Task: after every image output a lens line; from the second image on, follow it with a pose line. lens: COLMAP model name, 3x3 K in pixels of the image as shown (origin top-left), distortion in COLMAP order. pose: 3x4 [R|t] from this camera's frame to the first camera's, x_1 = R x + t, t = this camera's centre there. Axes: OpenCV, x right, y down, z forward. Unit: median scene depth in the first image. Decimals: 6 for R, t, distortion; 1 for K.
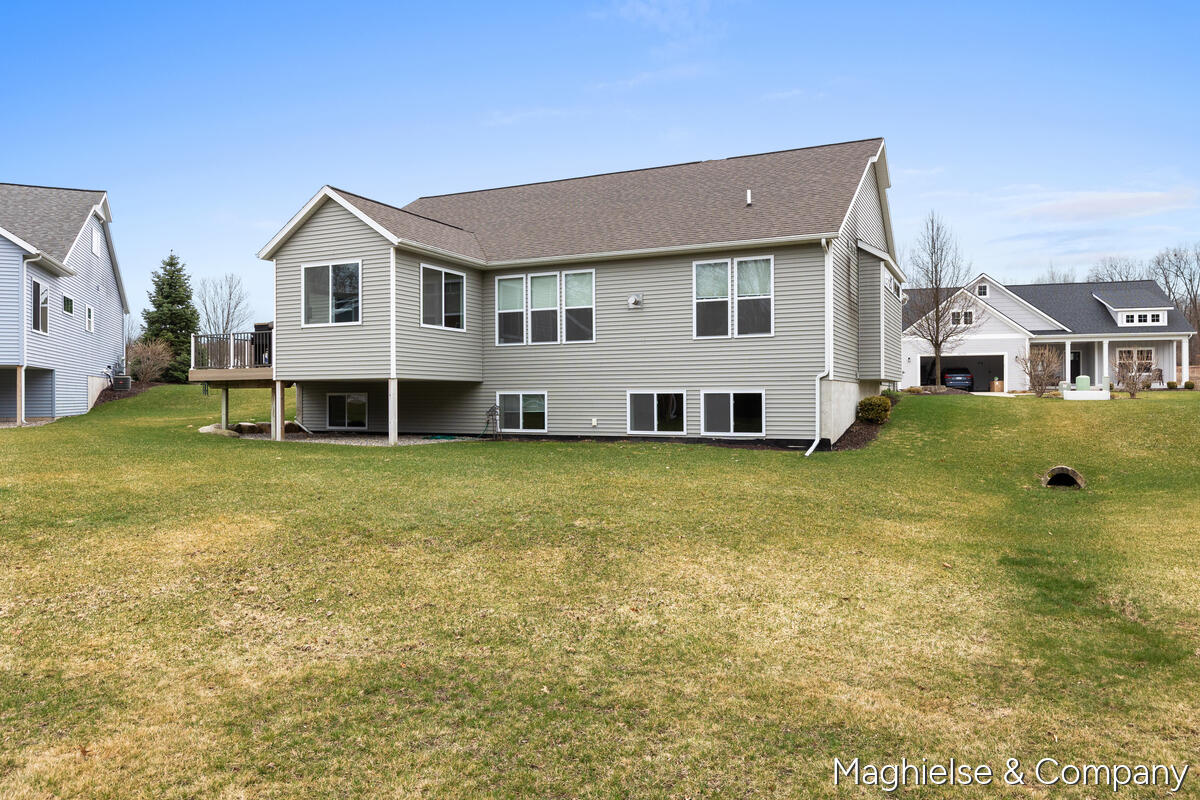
lens RADIAL K [[822.5, 0, 598.8], [0, 822.5, 393.7], [0, 0, 1]] dist [-0.012821, -0.000312]
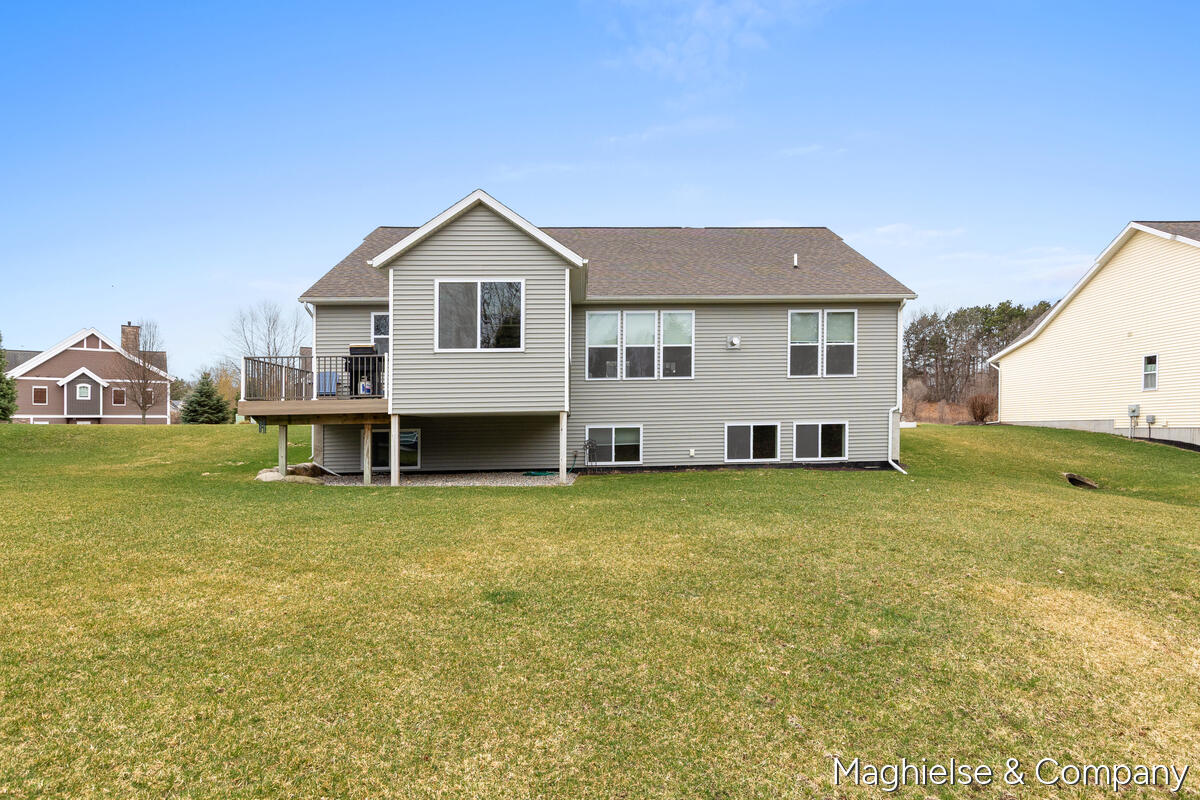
lens RADIAL K [[642.8, 0, 593.9], [0, 642.8, 432.3], [0, 0, 1]] dist [-0.007343, -0.001040]
pose [[0.877332, -0.014554, 0.479664, -0.533062], [0.012229, 0.999893, 0.007972, -0.000329], [-0.479729, -0.001129, 0.877416, 0.328267]]
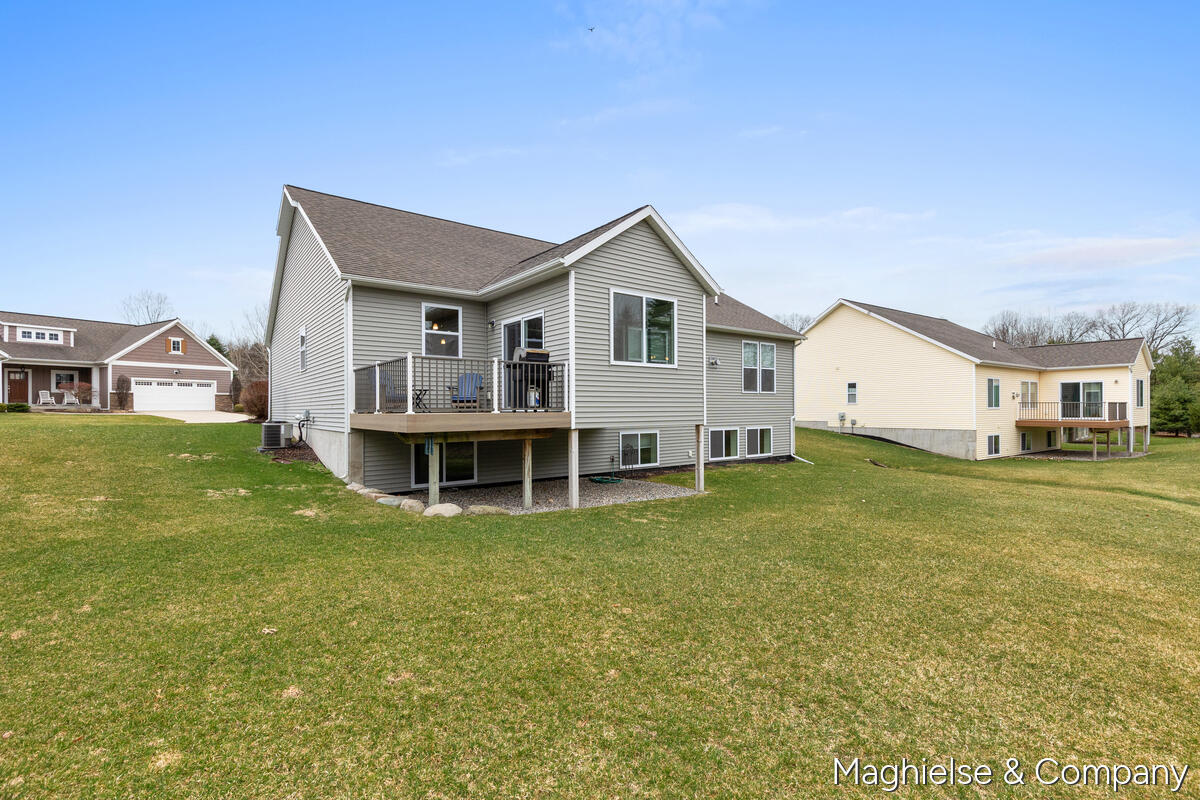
lens RADIAL K [[547.7, 0, 601.4], [0, 547.7, 410.8], [0, 0, 1]] dist [0.006052, 0.000080]
pose [[0.449007, -0.001582, 0.893527, -0.847768], [0.000791, 0.999999, 0.001374, -0.034080], [-0.893528, 0.000090, 0.449007, 0.753066]]
